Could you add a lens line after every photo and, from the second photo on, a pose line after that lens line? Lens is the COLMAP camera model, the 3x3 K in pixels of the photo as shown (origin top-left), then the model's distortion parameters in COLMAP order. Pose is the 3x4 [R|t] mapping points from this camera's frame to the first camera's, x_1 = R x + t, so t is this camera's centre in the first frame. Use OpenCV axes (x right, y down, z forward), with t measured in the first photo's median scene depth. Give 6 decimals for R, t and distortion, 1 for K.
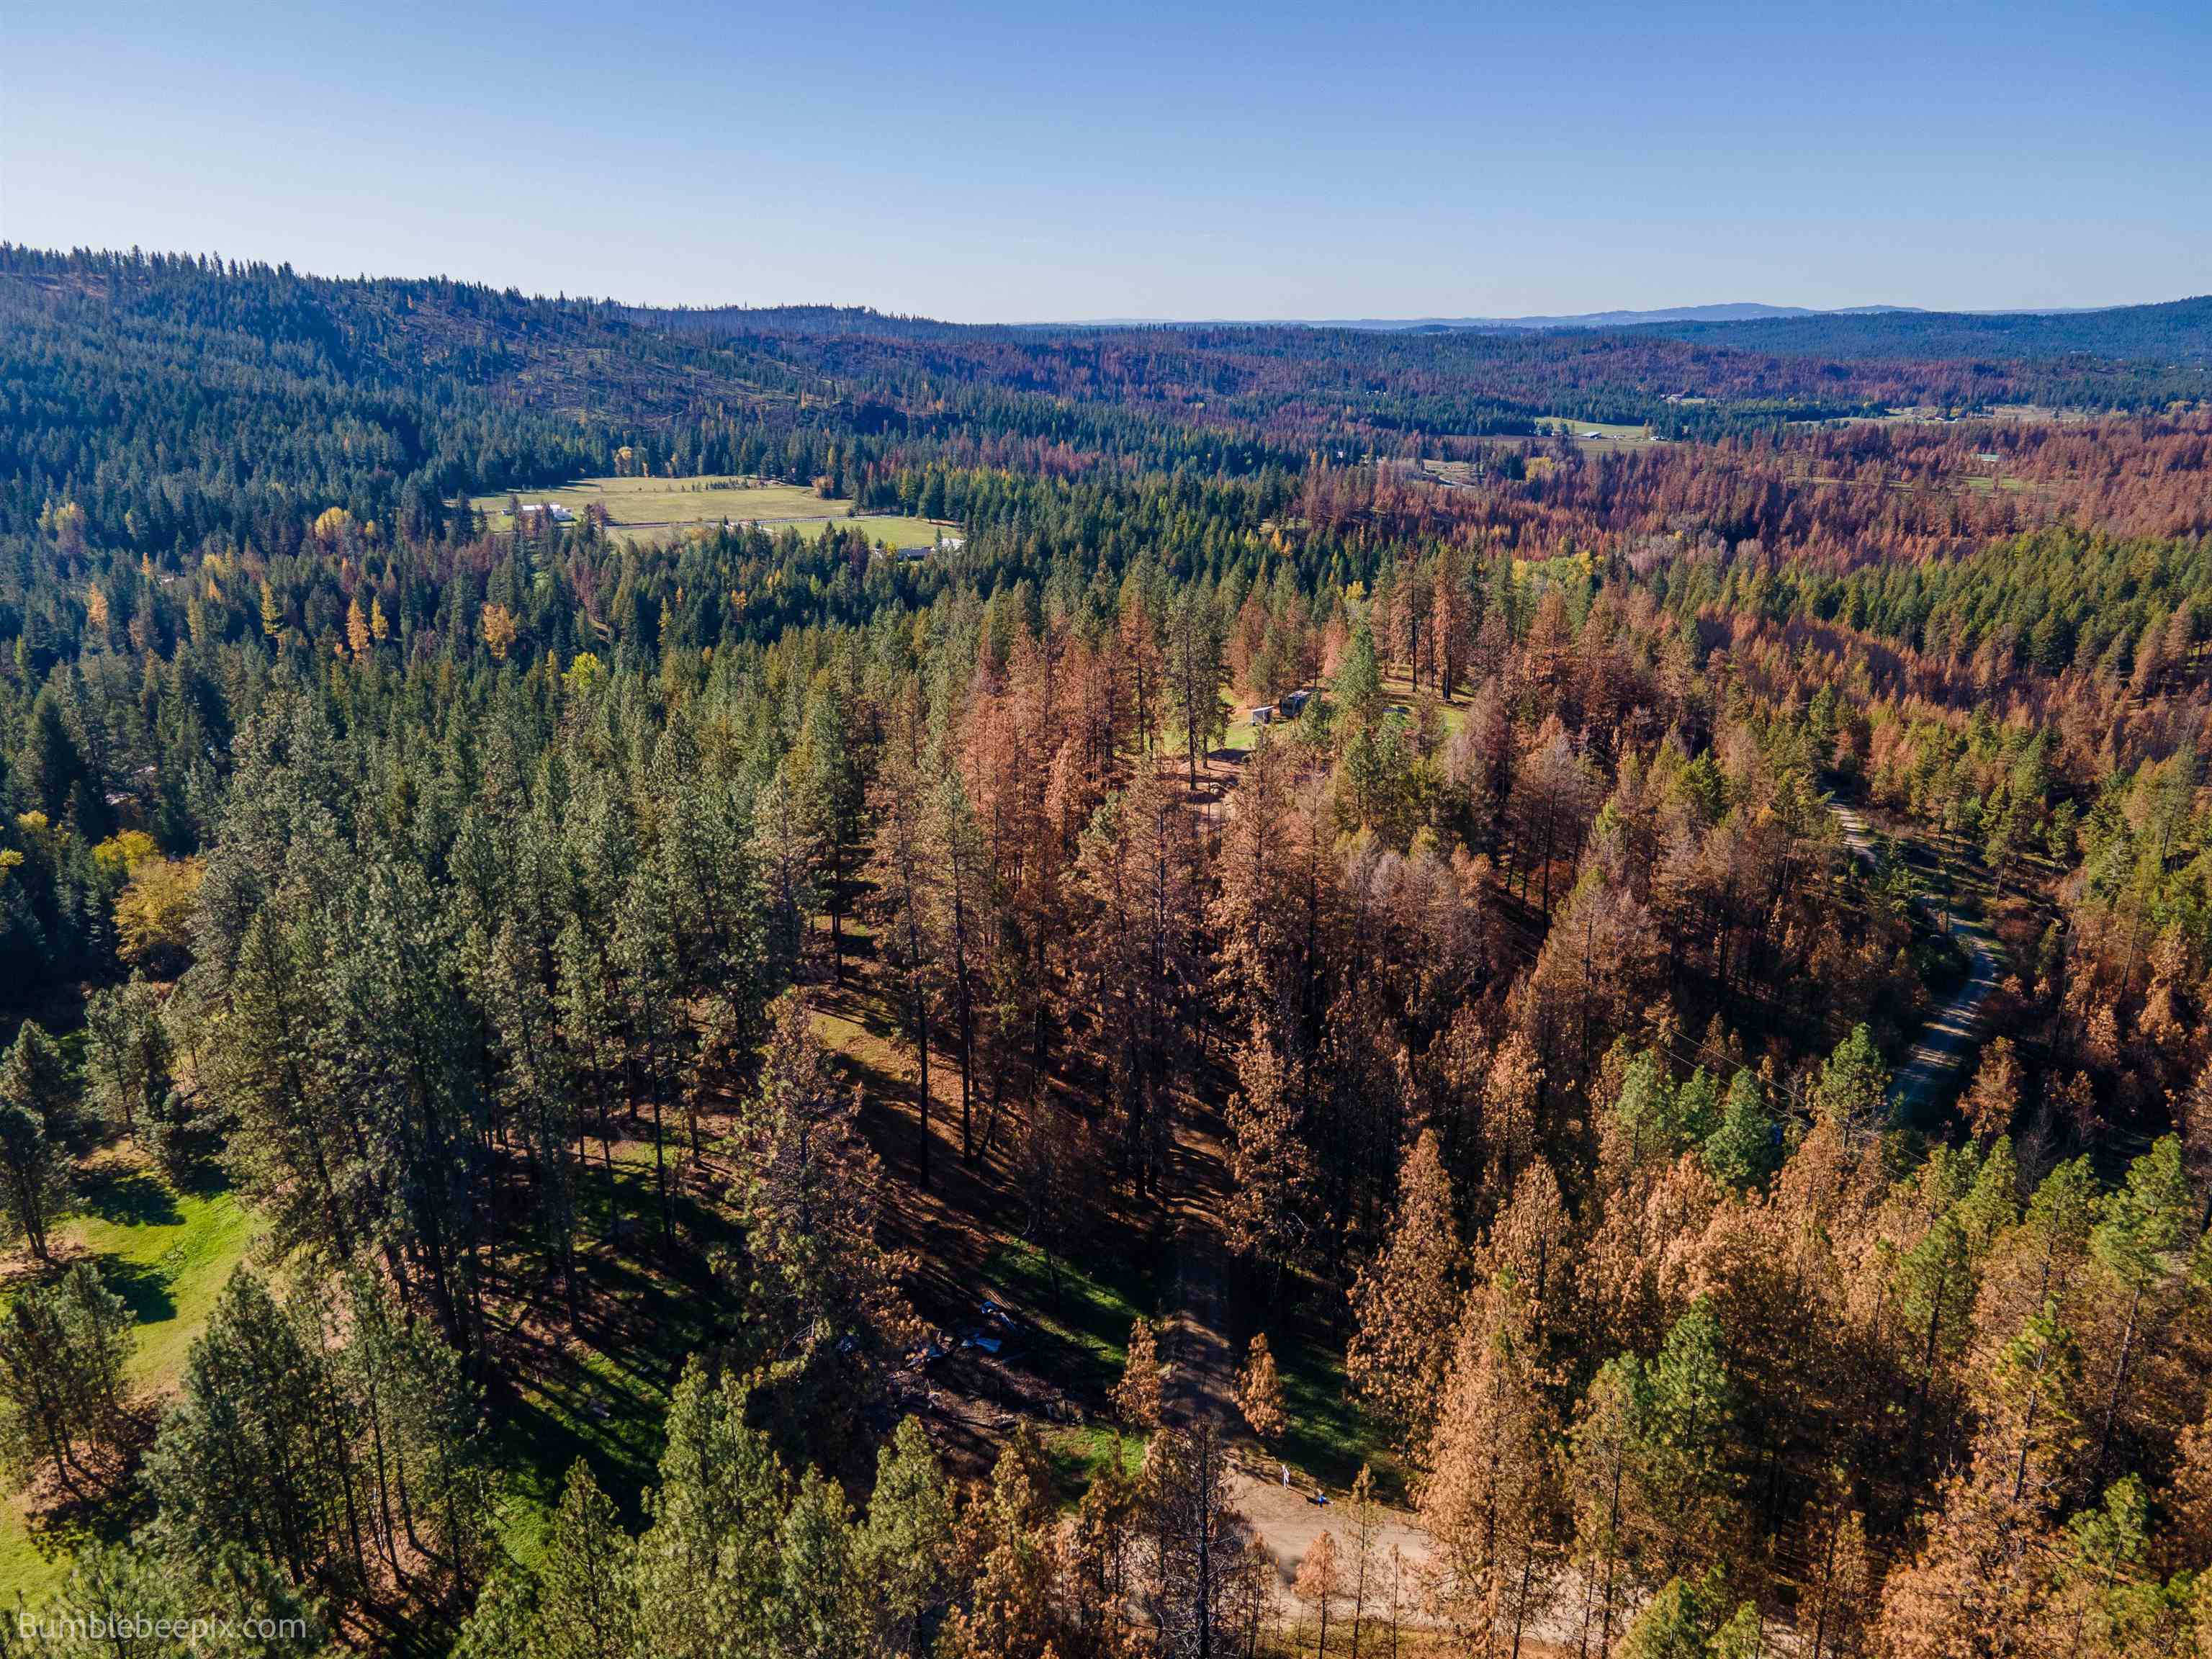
lens RADIAL K [[1622.8, 0, 1104.8], [0, 1622.8, 823.2], [0, 0, 1]] dist [0.021462, 0.047057]
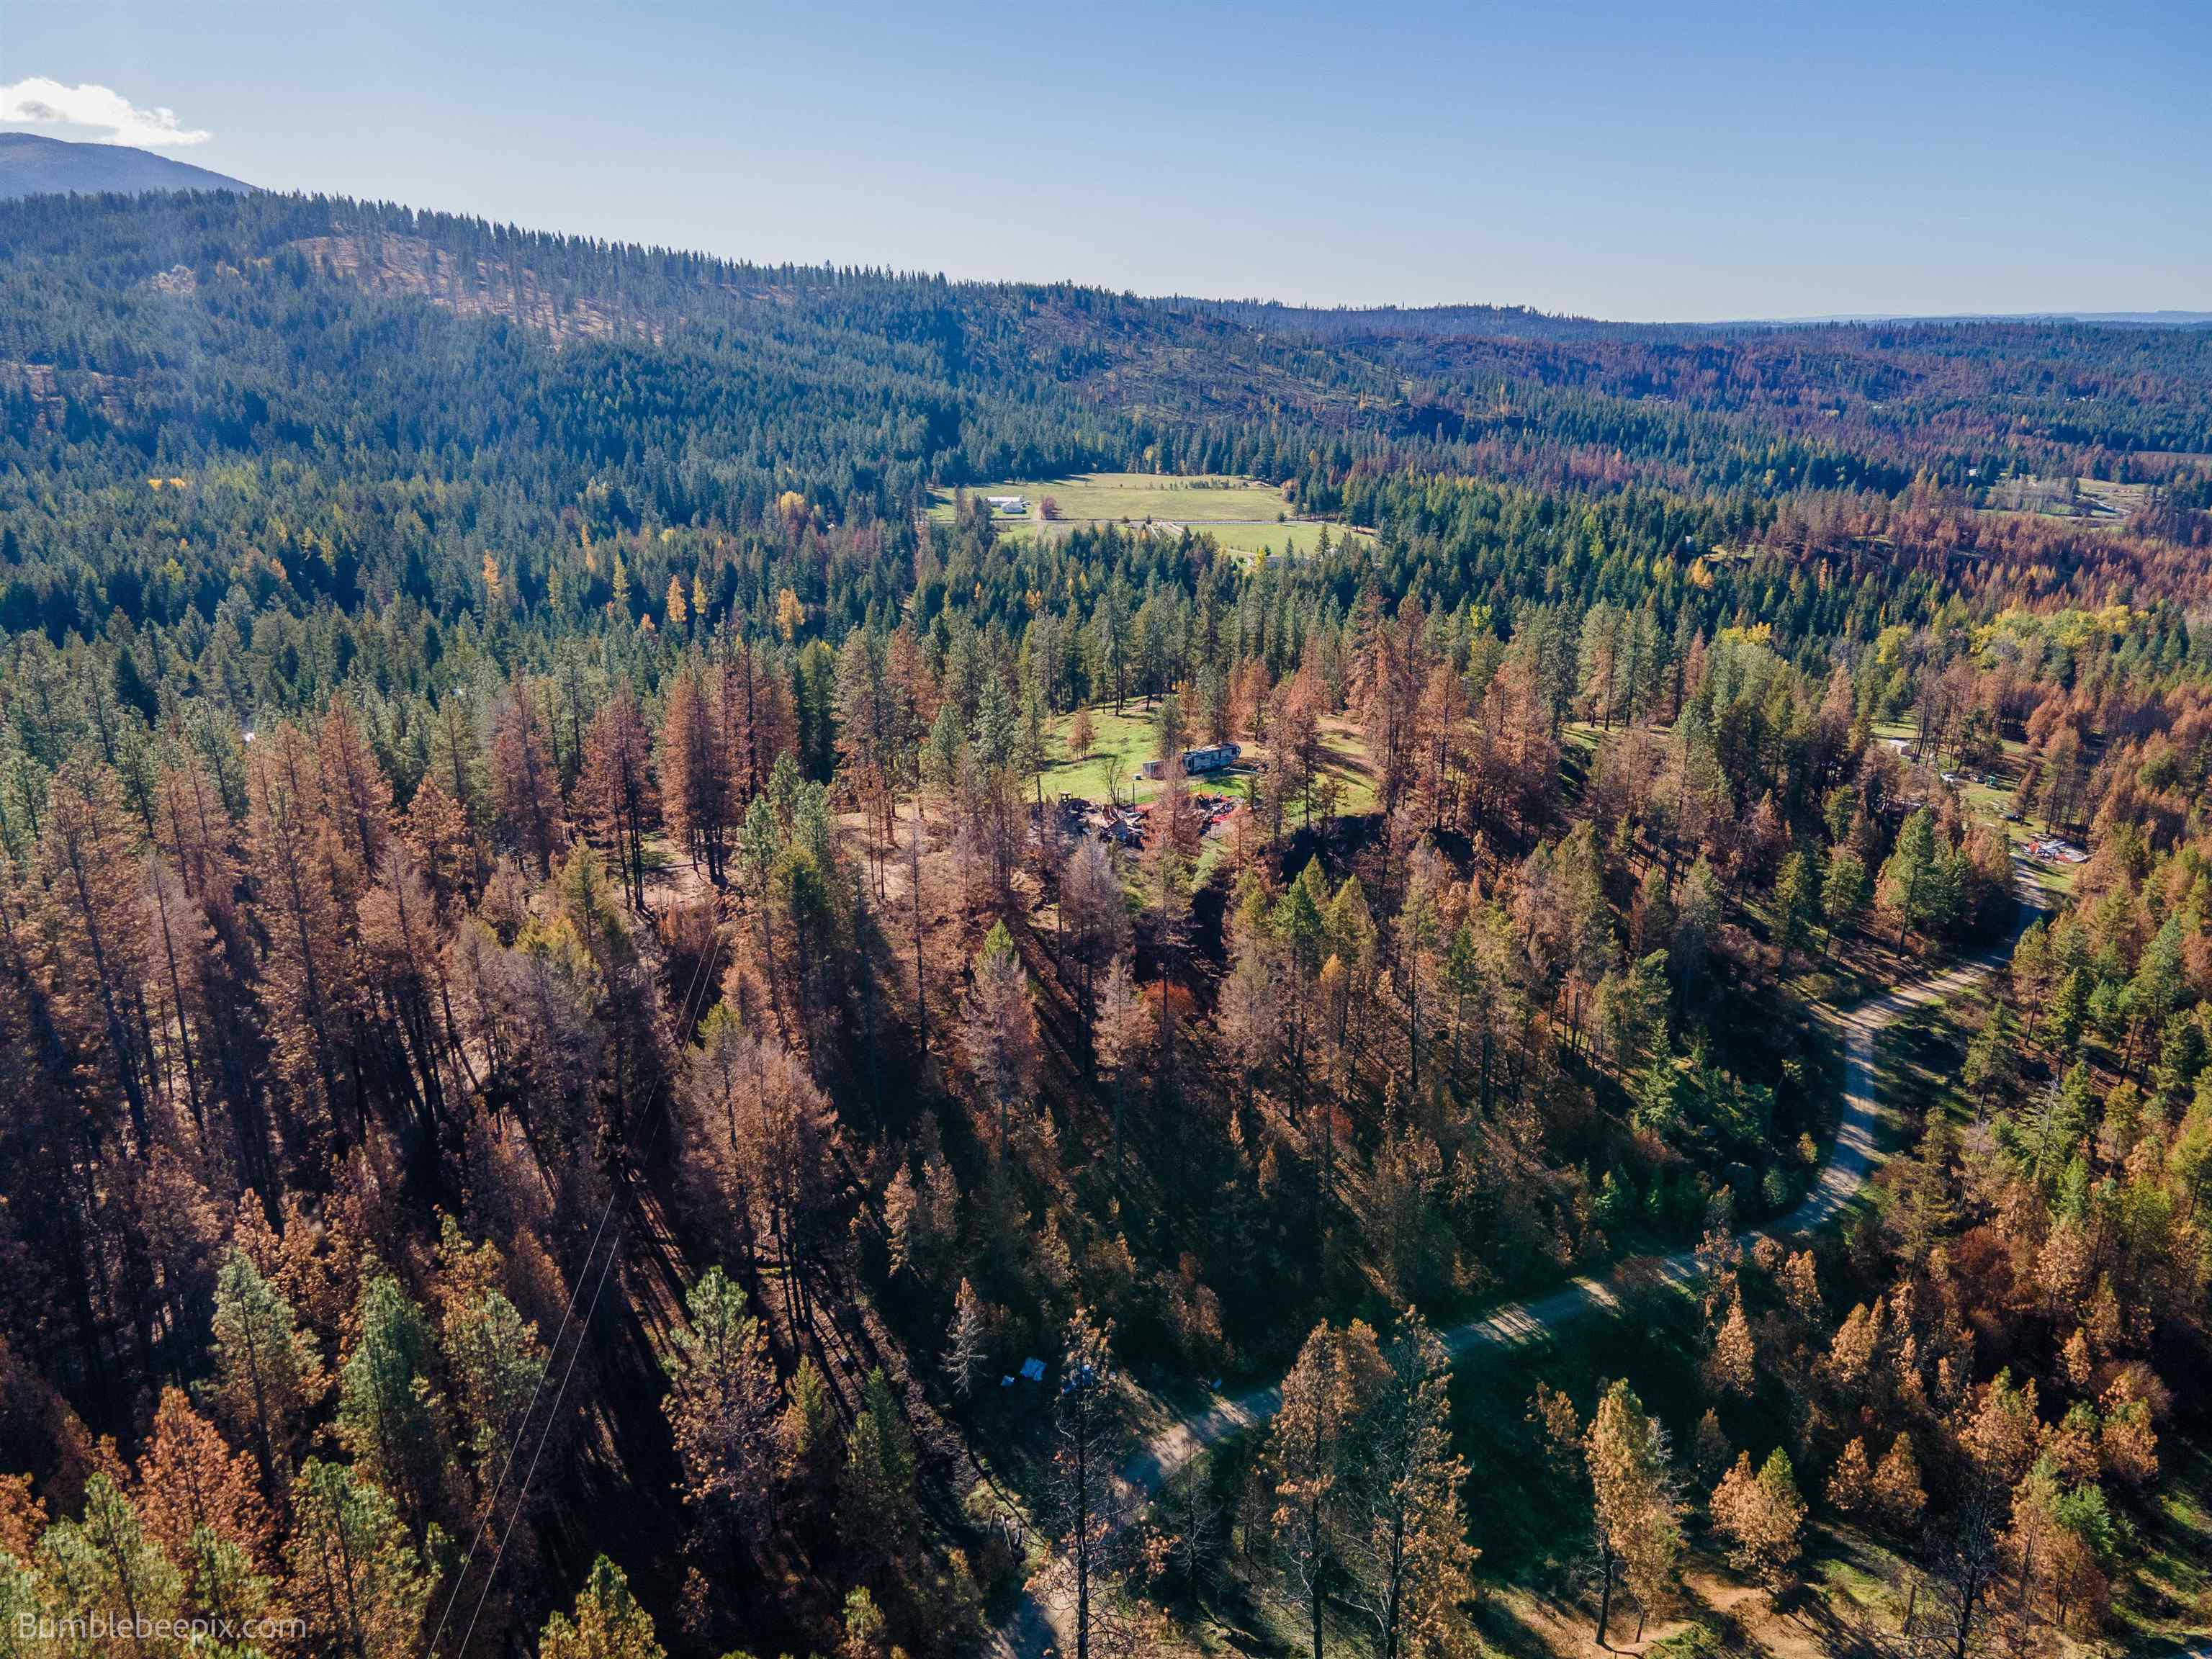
lens RADIAL K [[1622.8, 0, 1109.4], [0, 1622.8, 820.9], [0, 0, 1]] dist [0.021462, 0.047057]
pose [[0.921683, 0.117370, -0.369762, 0.059562], [-0.117668, 0.992813, 0.021835, -0.007877], [0.369667, 0.023384, 0.928870, 0.023672]]
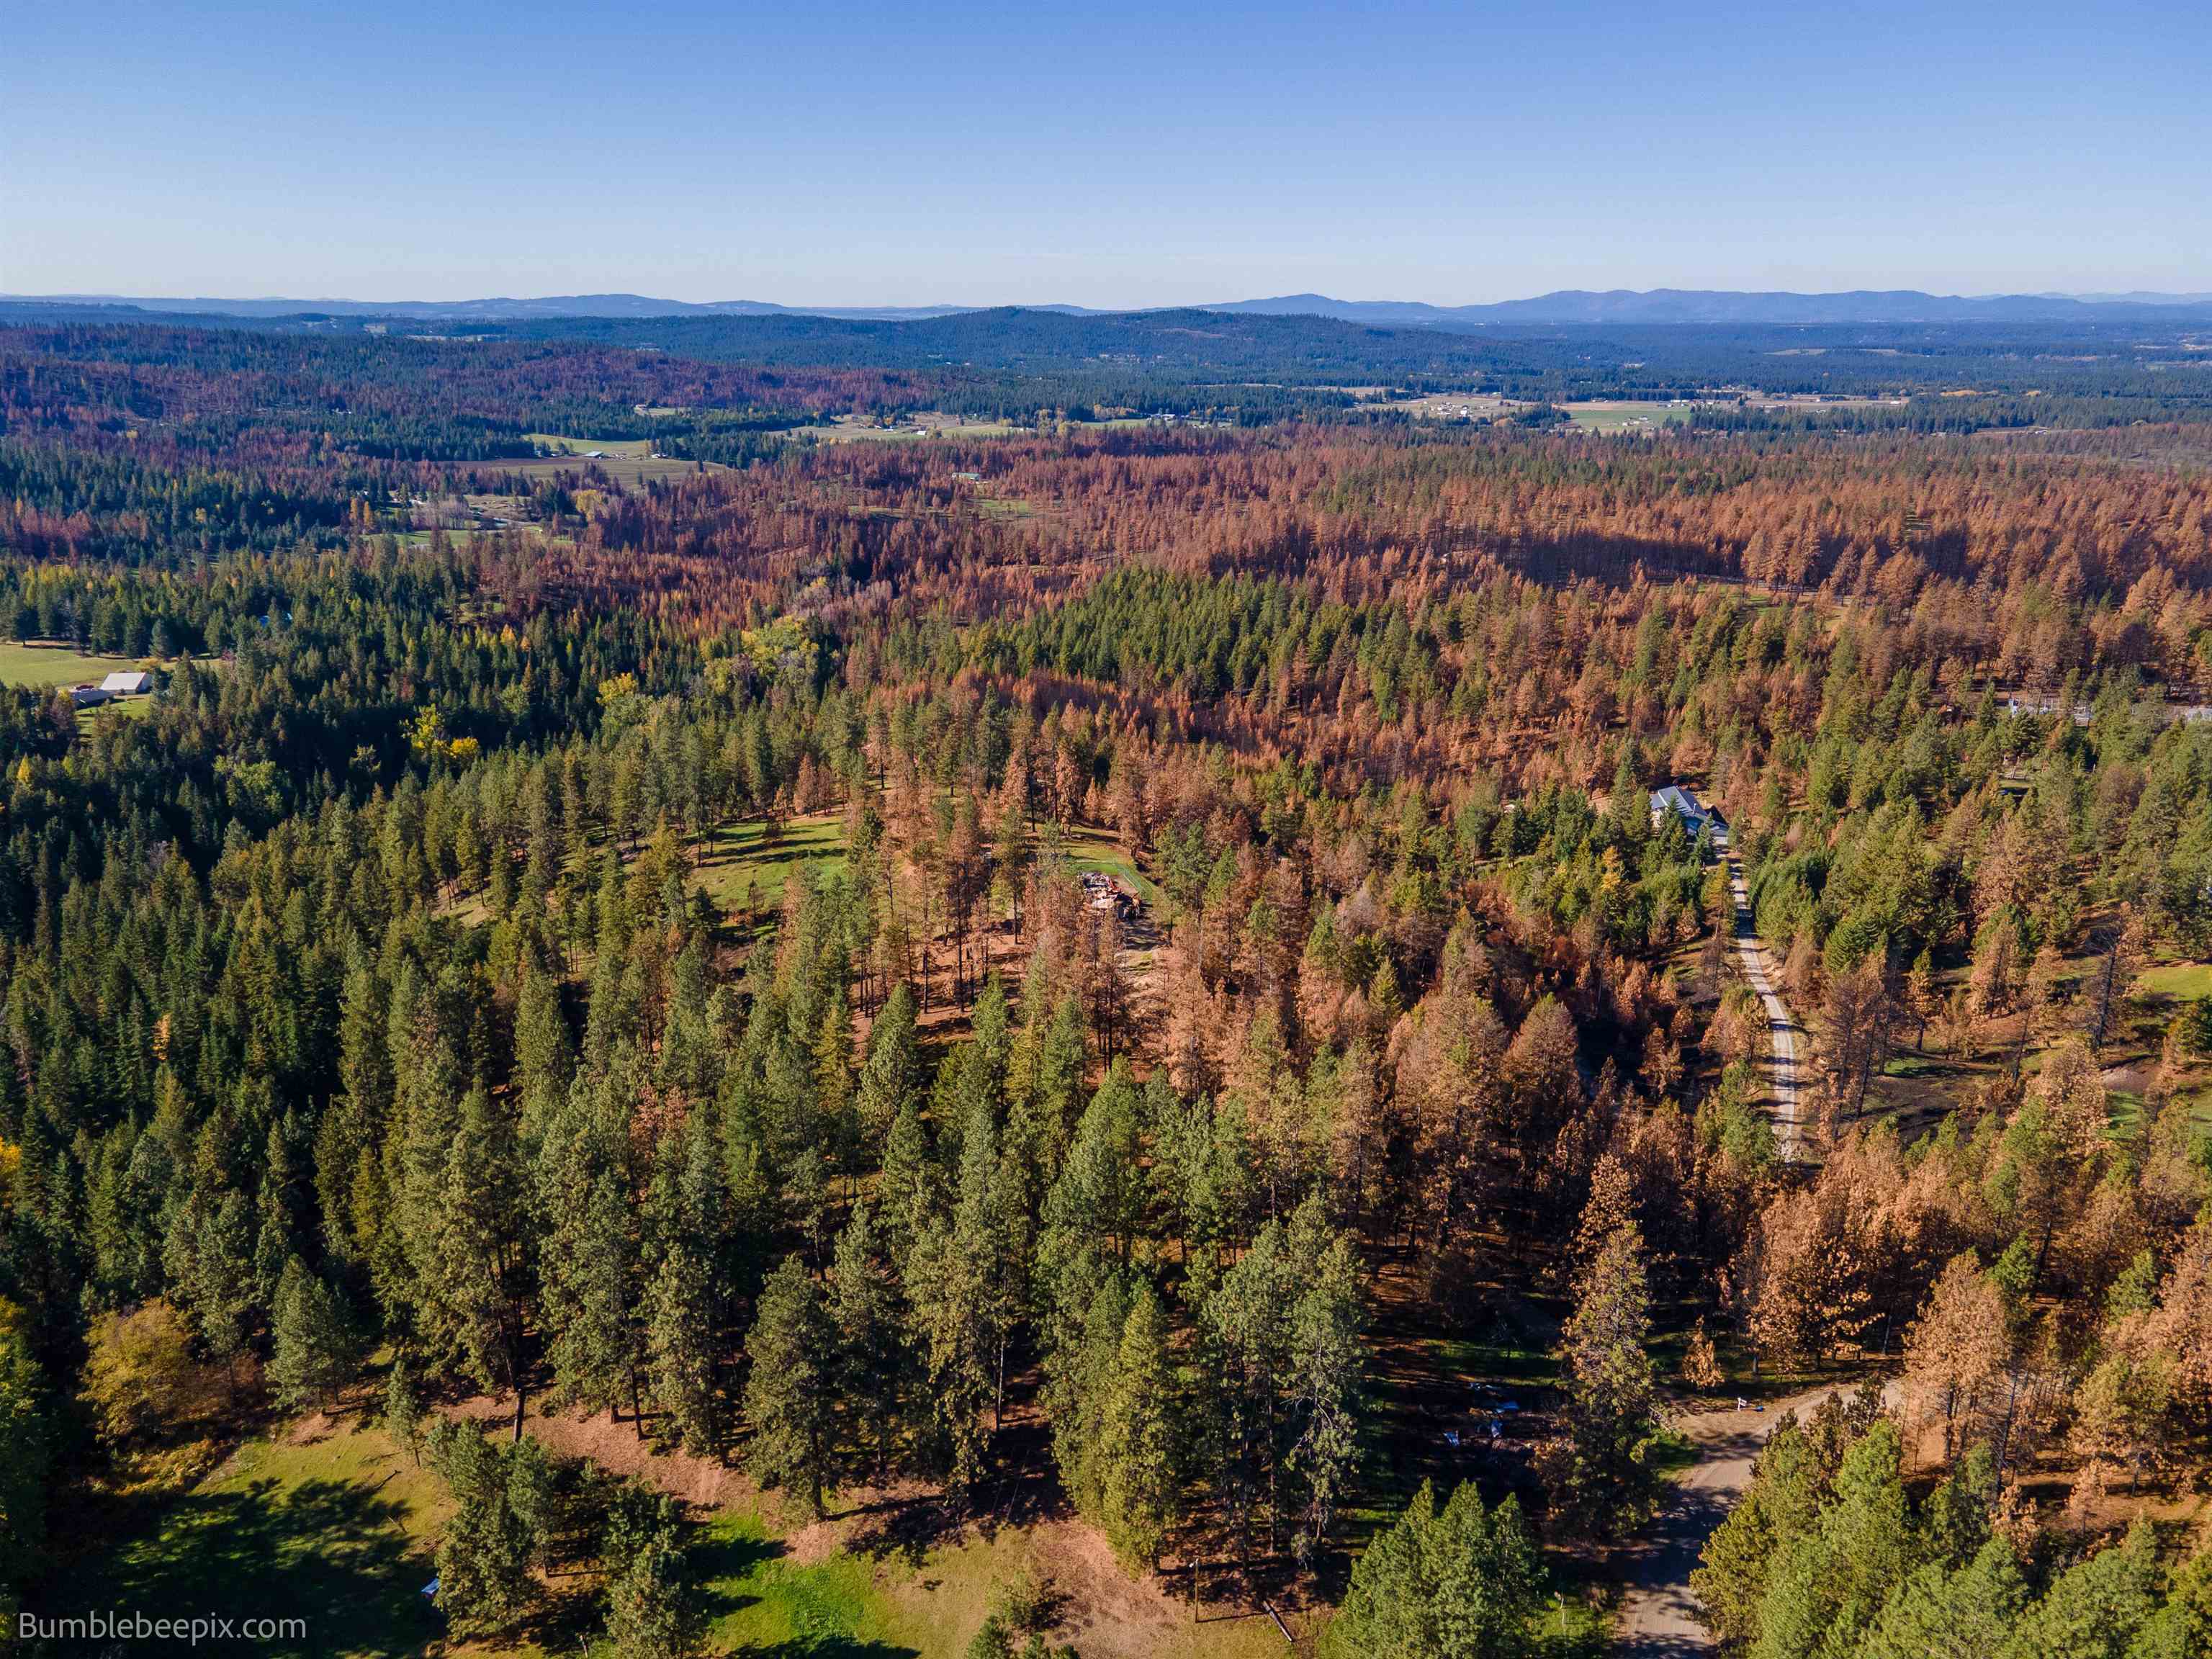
lens RADIAL K [[1622.8, 0, 1106.8], [0, 1622.8, 814.8], [0, 0, 1]] dist [0.021462, 0.047057]
pose [[0.802548, -0.173660, 0.570753, -0.071017], [0.171292, 0.983489, 0.058383, -0.022731], [-0.571468, 0.050910, 0.819044, -0.008674]]
